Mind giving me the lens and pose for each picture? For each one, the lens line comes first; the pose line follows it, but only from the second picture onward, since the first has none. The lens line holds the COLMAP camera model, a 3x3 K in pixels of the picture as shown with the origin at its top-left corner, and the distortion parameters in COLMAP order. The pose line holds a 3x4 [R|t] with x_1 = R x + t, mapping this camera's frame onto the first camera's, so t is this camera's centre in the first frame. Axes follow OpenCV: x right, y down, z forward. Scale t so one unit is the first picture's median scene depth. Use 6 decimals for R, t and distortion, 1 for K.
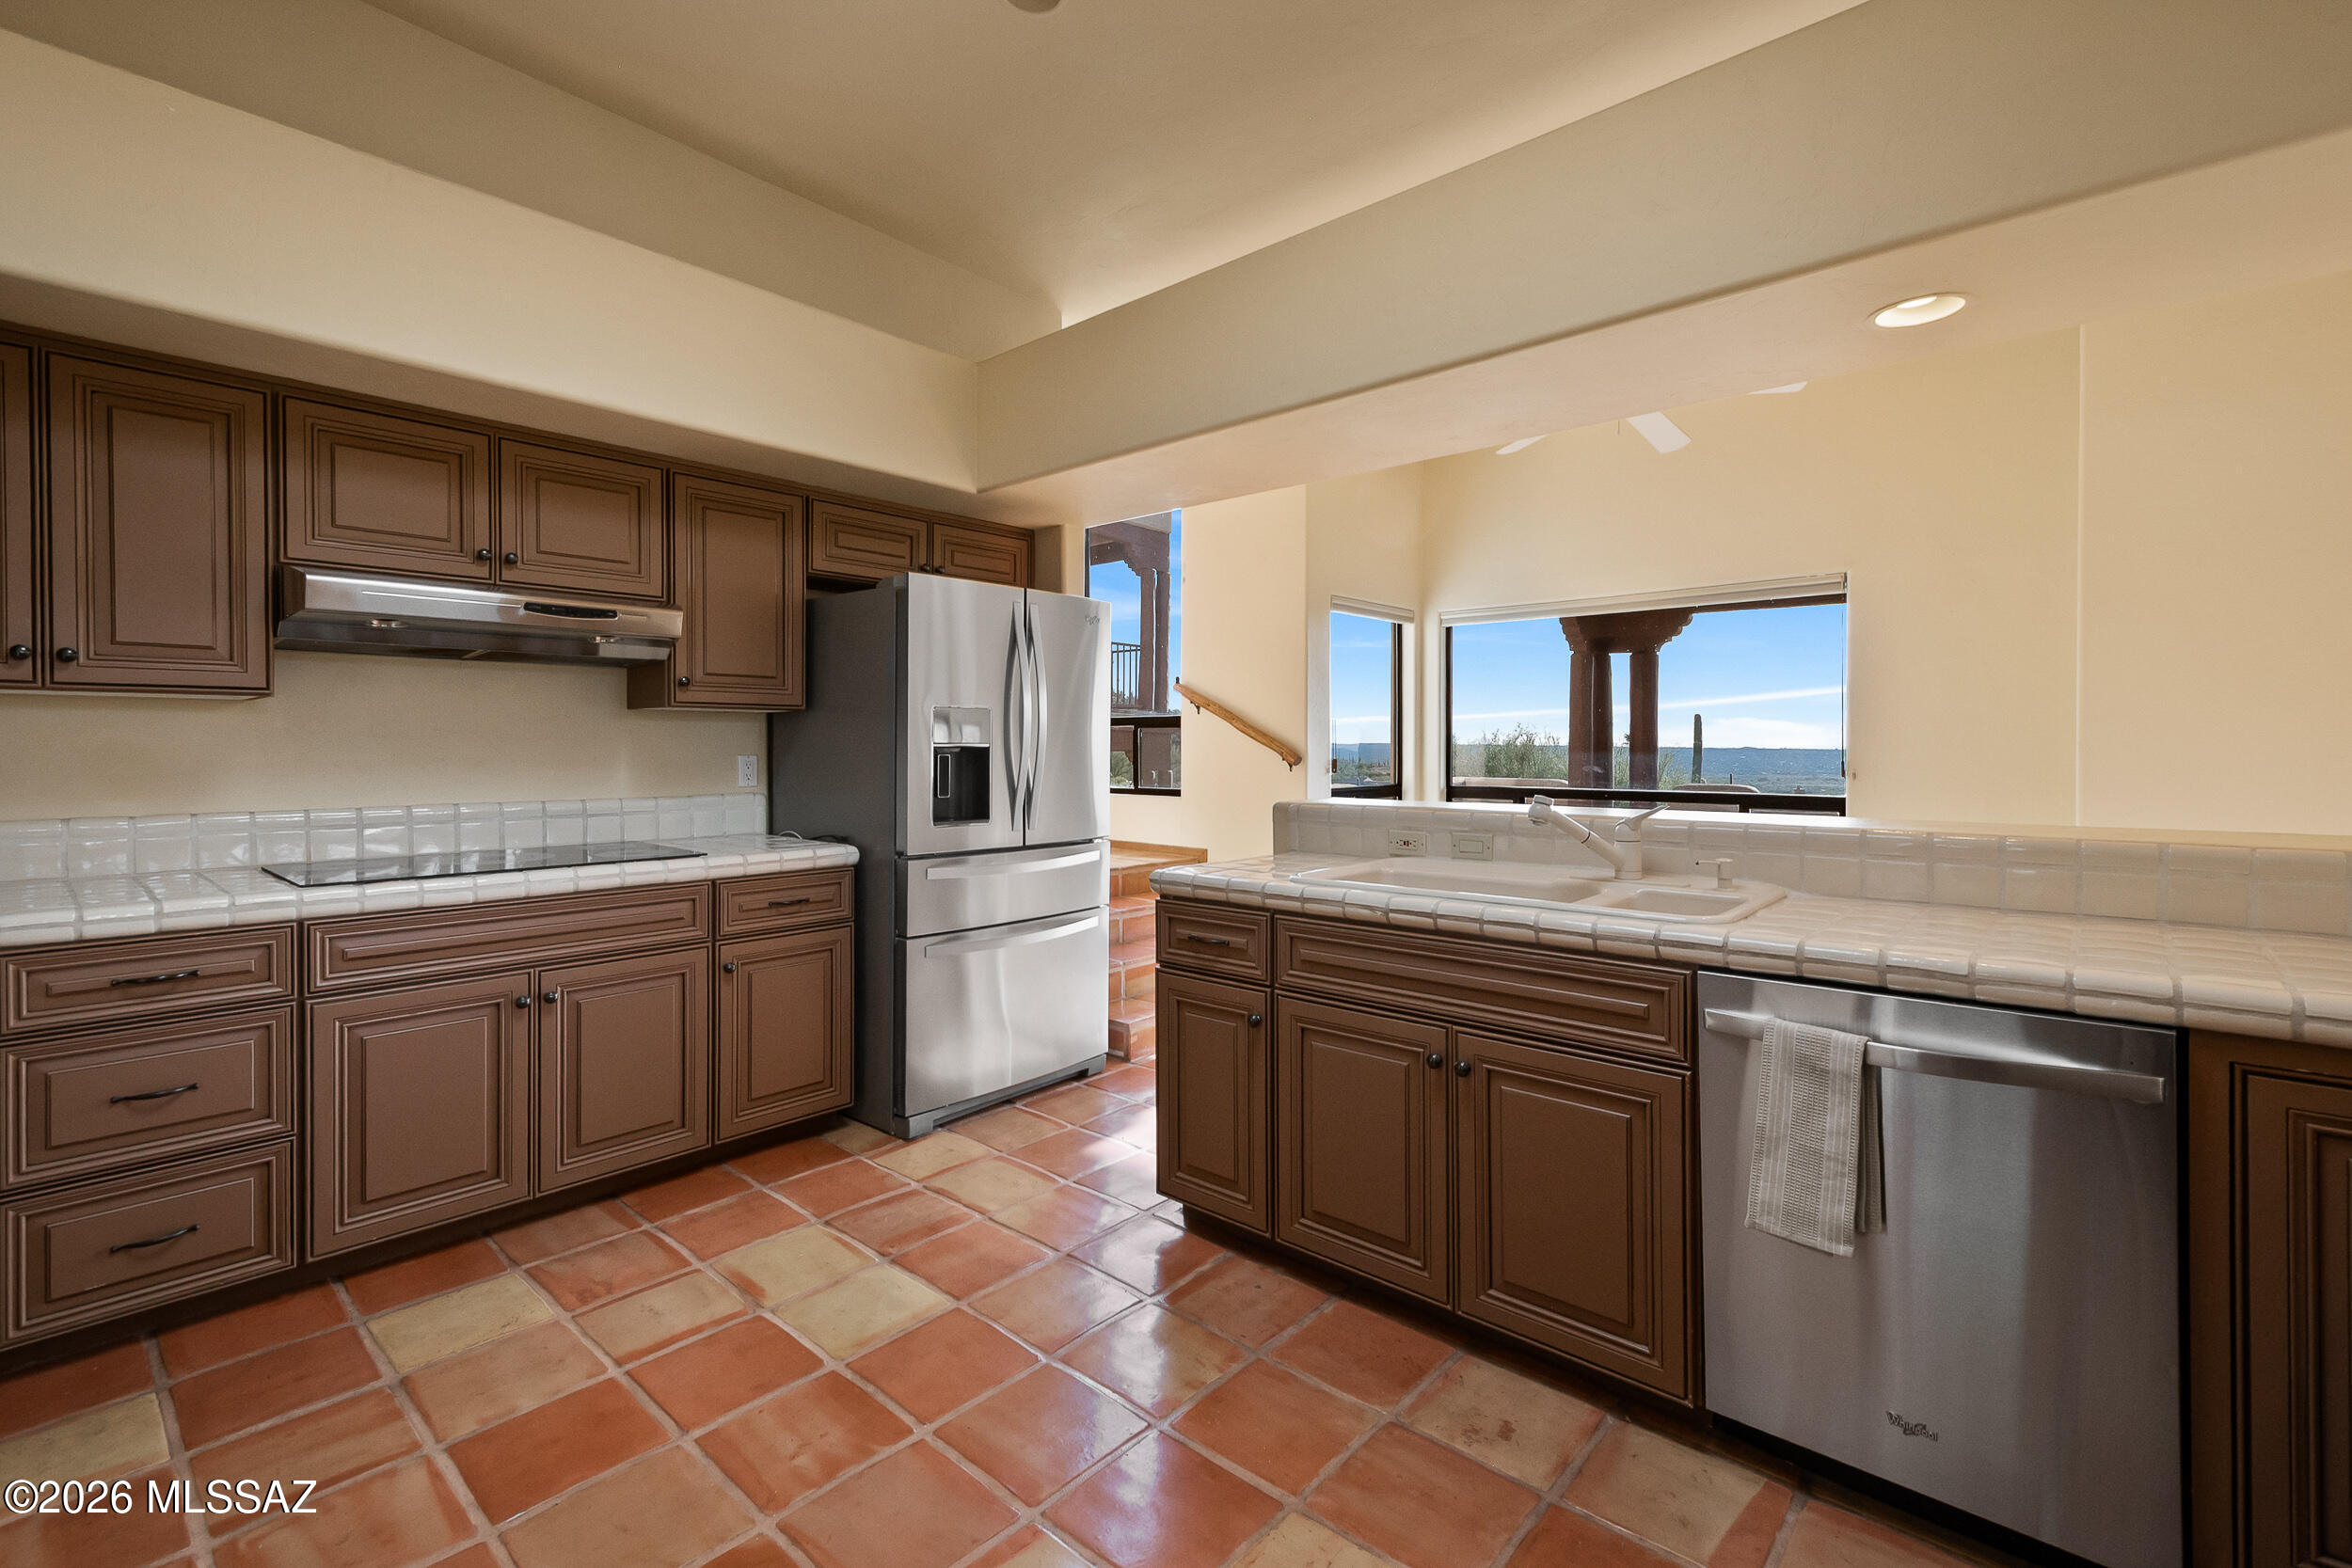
lens RADIAL K [[1044.7, 0, 1177.5], [0, 1044.7, 756.0], [0, 0, 1]] dist [-0.002565, 0.012628]
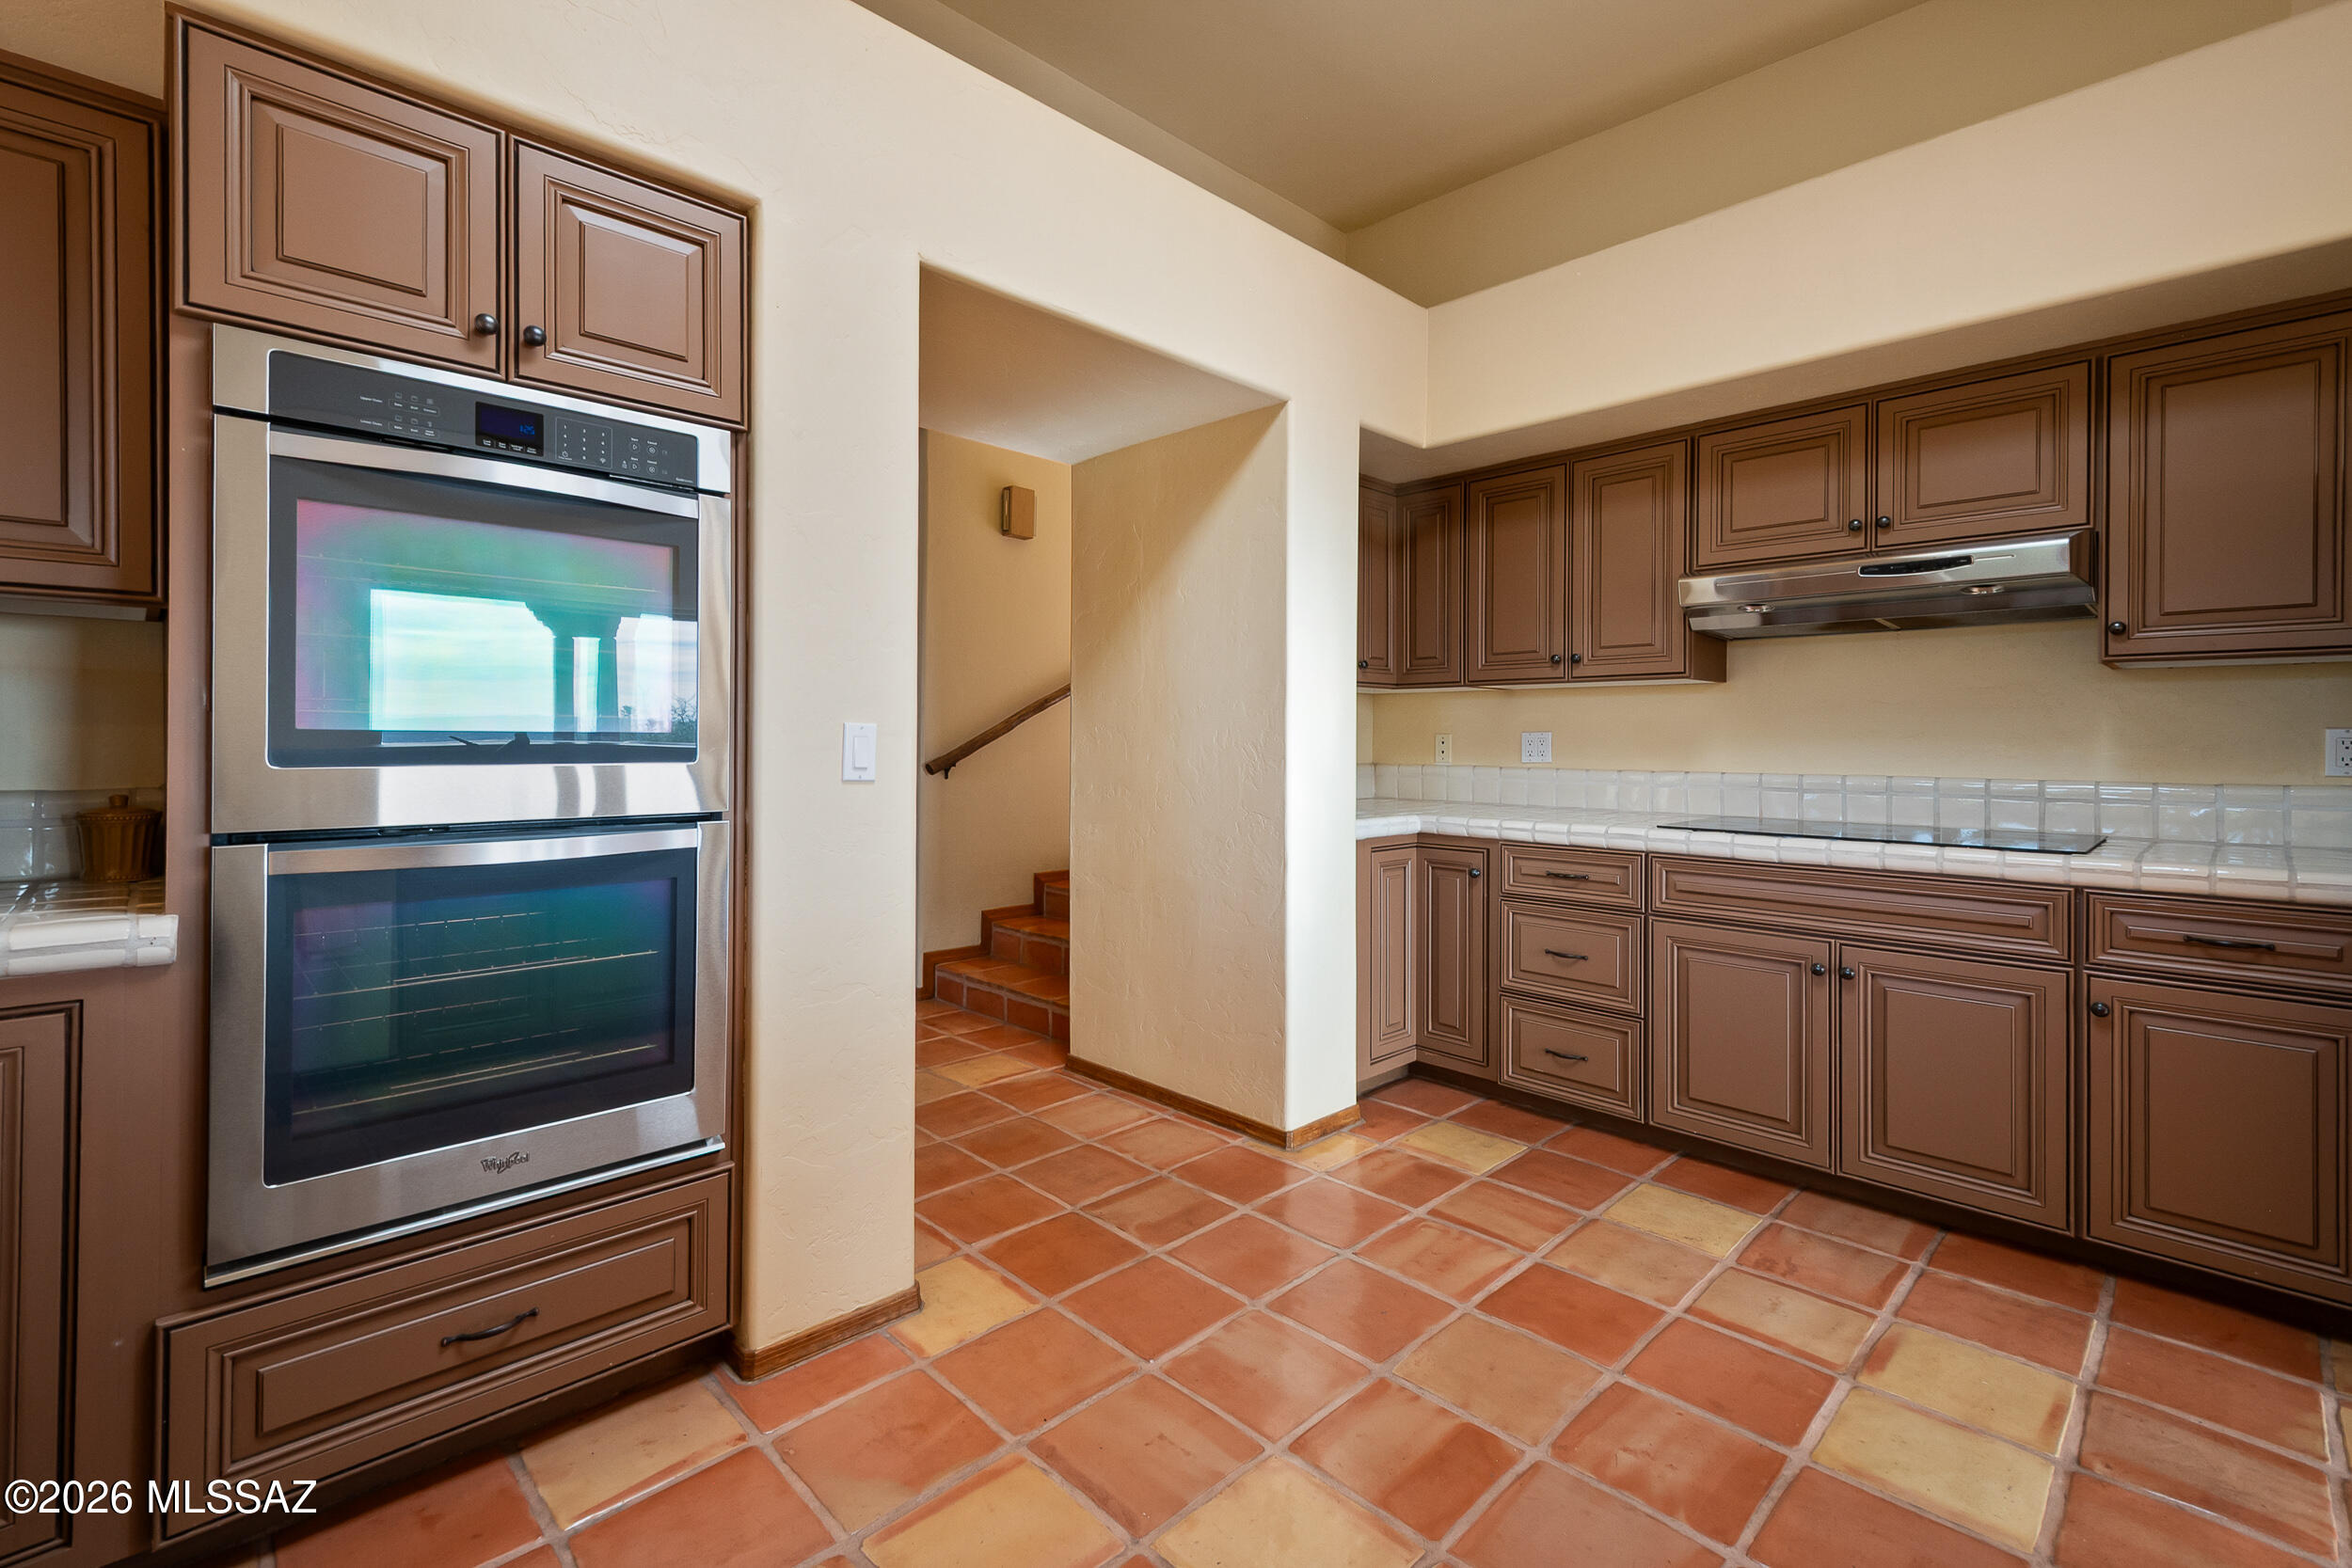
lens RADIAL K [[1076.2, 0, 1174.9], [0, 1076.2, 727.3], [0, 0, 1]] dist [0.045285, -0.000598]
pose [[-0.050007, 0.001056, -0.998748, 0.498502], [-0.004086, 0.999991, 0.001262, 0.003650], [0.998741, 0.004144, -0.050002, 0.472611]]
